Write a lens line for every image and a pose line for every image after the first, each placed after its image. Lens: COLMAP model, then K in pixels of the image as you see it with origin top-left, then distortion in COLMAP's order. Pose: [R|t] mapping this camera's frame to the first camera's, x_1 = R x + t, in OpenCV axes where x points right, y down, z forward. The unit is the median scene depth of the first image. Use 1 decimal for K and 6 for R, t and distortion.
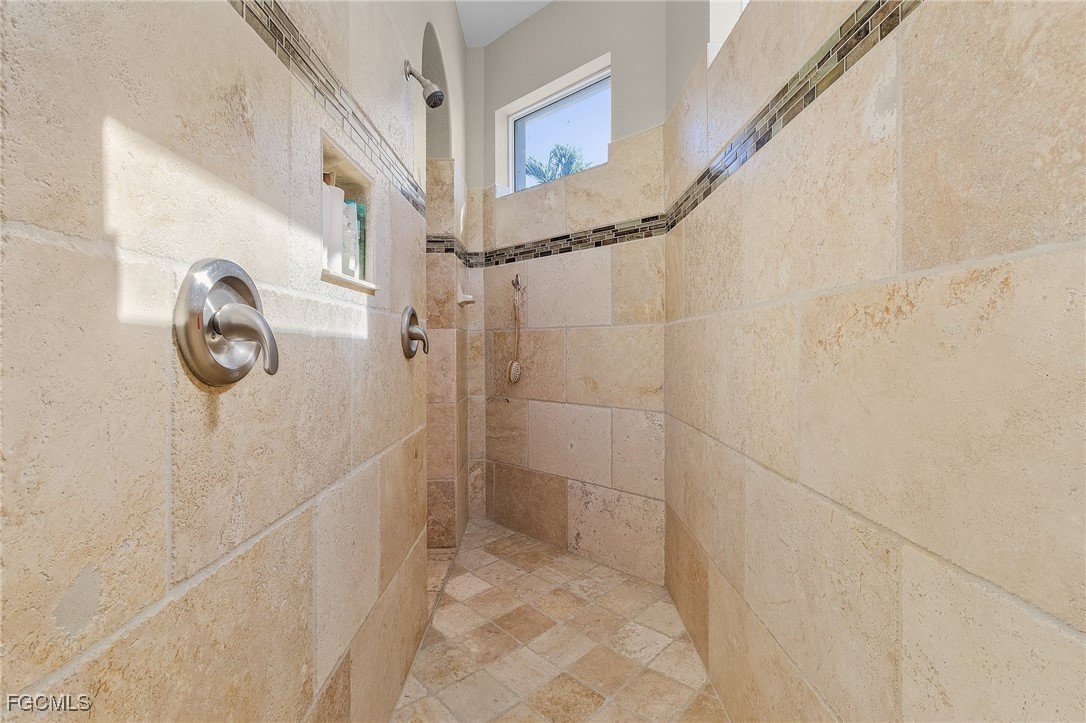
lens RADIAL K [[509.8, 0, 542.4], [0, 509.8, 351.1], [0, 0, 1]] dist [-0.000671, -0.000356]
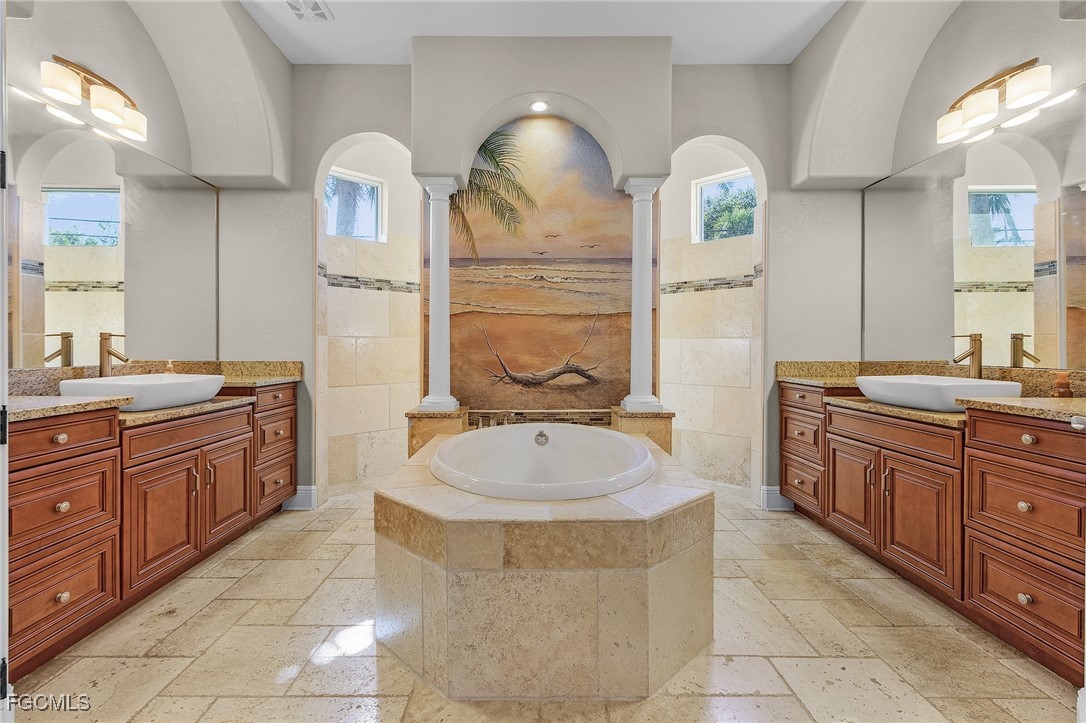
lens RADIAL K [[509.8, 0, 541.7], [0, 509.8, 355.8], [0, 0, 1]] dist [-0.000671, -0.000356]
pose [[-0.000270, -0.004258, 0.999991, -1.537323], [0.003711, 0.999984, 0.004259, 0.007617], [-0.999993, 0.003712, -0.000255, 0.445505]]
